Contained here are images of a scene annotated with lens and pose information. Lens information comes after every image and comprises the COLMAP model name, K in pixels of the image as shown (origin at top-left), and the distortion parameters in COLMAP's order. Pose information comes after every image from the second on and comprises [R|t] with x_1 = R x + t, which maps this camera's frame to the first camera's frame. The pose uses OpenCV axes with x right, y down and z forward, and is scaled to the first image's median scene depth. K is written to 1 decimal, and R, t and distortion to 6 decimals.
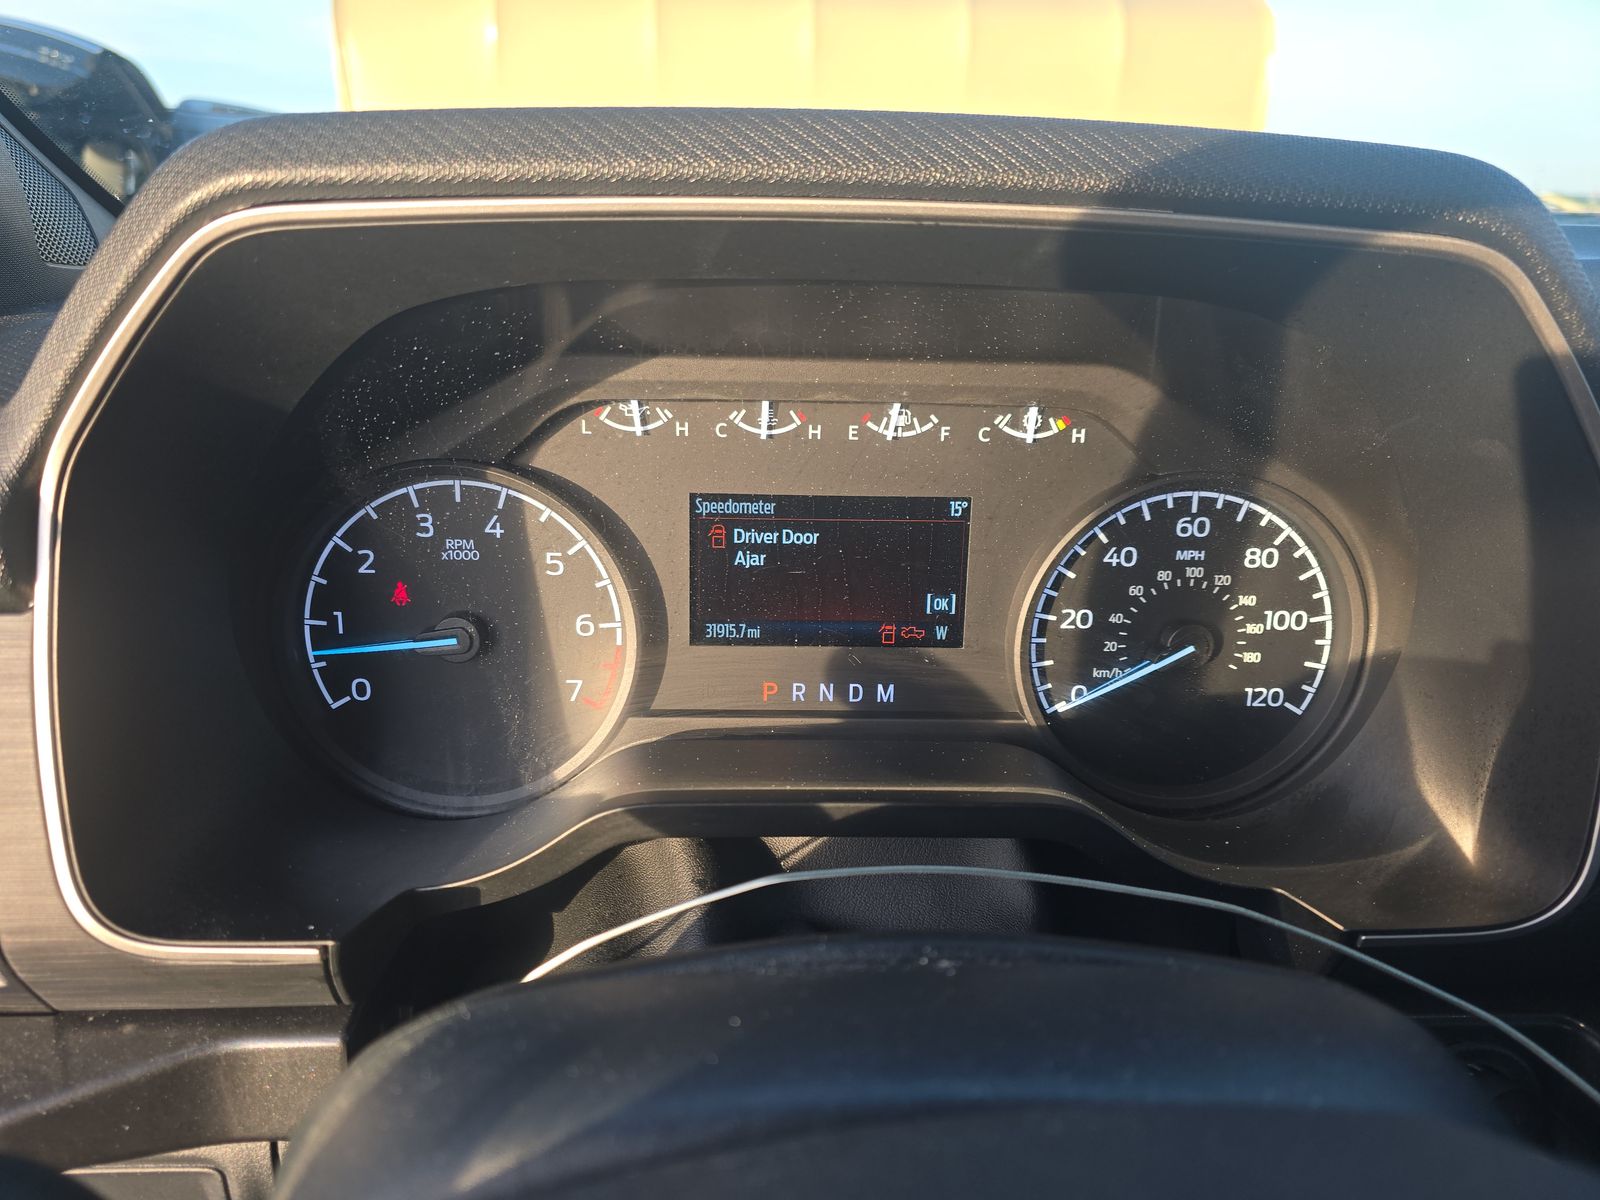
lens RADIAL K [[1075.6, 0, 801.0], [0, 1075.6, 604.7], [0, 0, 1]] dist [0.044003, -0.013588]
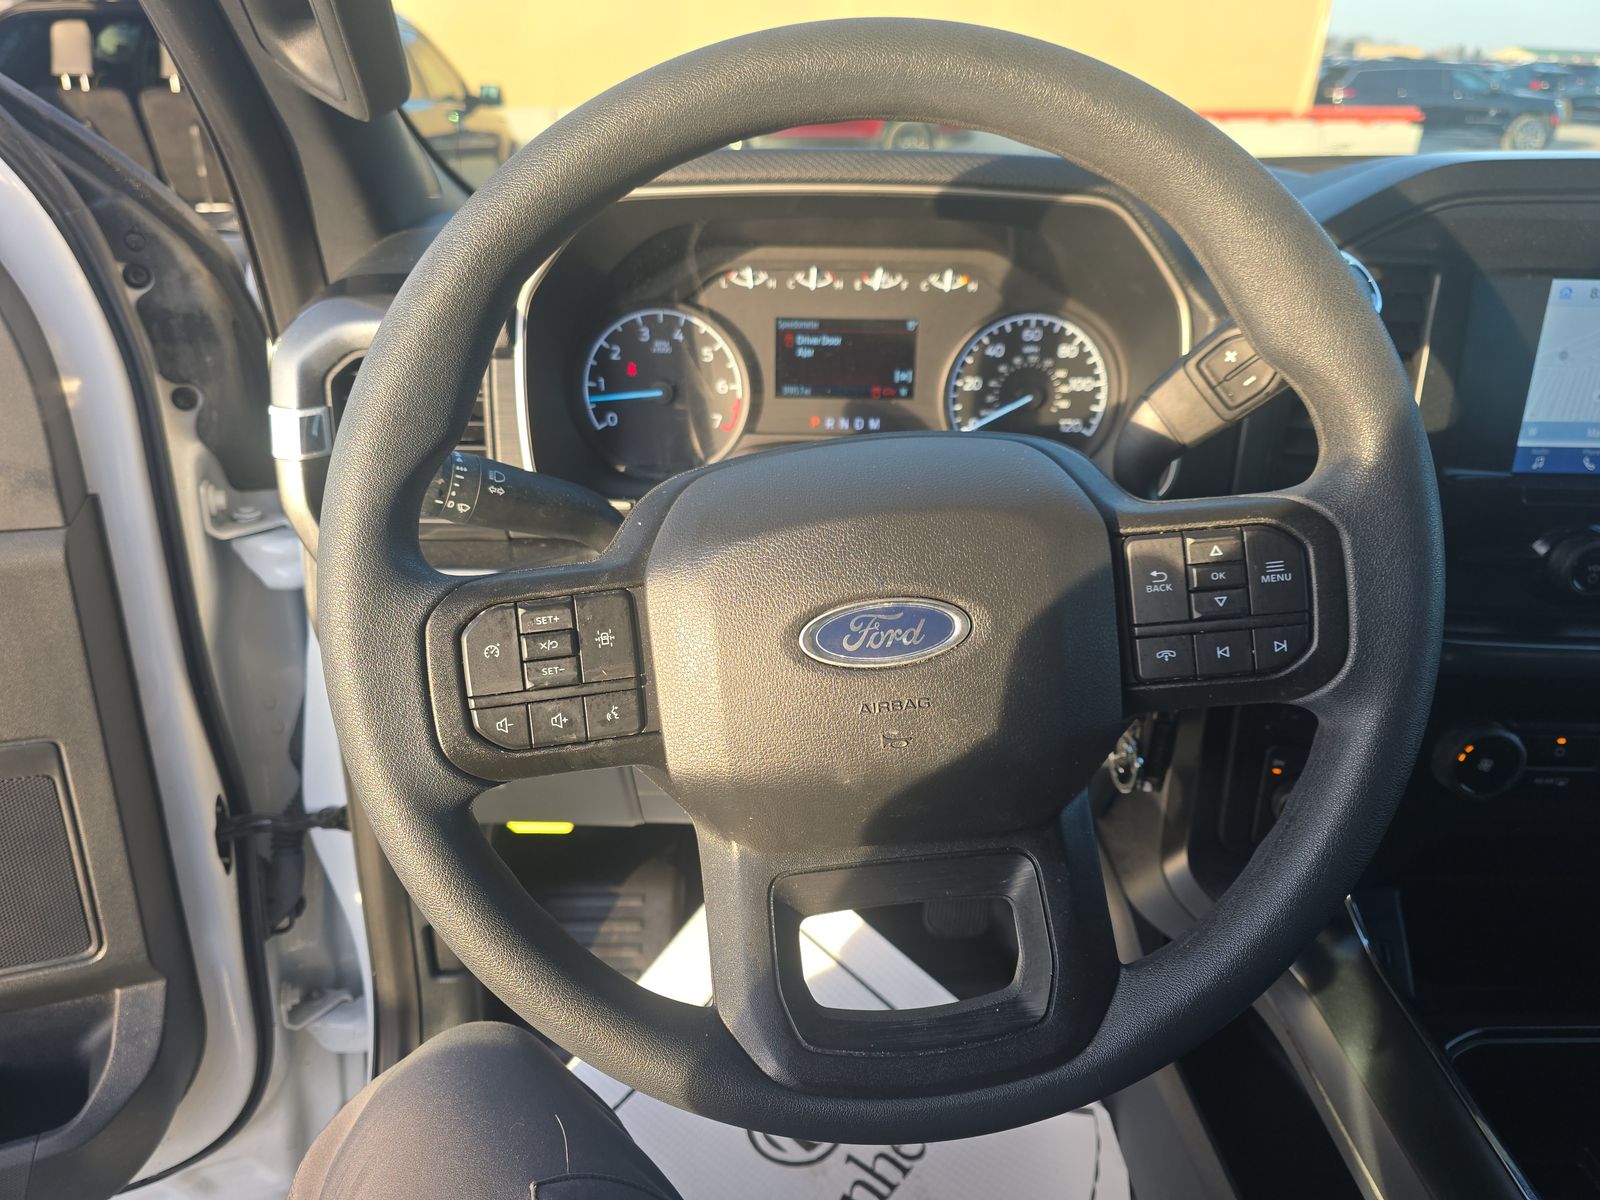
lens RADIAL K [[1075.6, 0, 795.7], [0, 1075.6, 600.0], [0, 0, 1]] dist [0.044003, -0.013588]
pose [[0.999017, 0.008598, -0.043495, 0.024642], [-0.004075, 0.994669, 0.103037, 0.206142], [0.044149, -0.102759, 0.993726, -1.011614]]
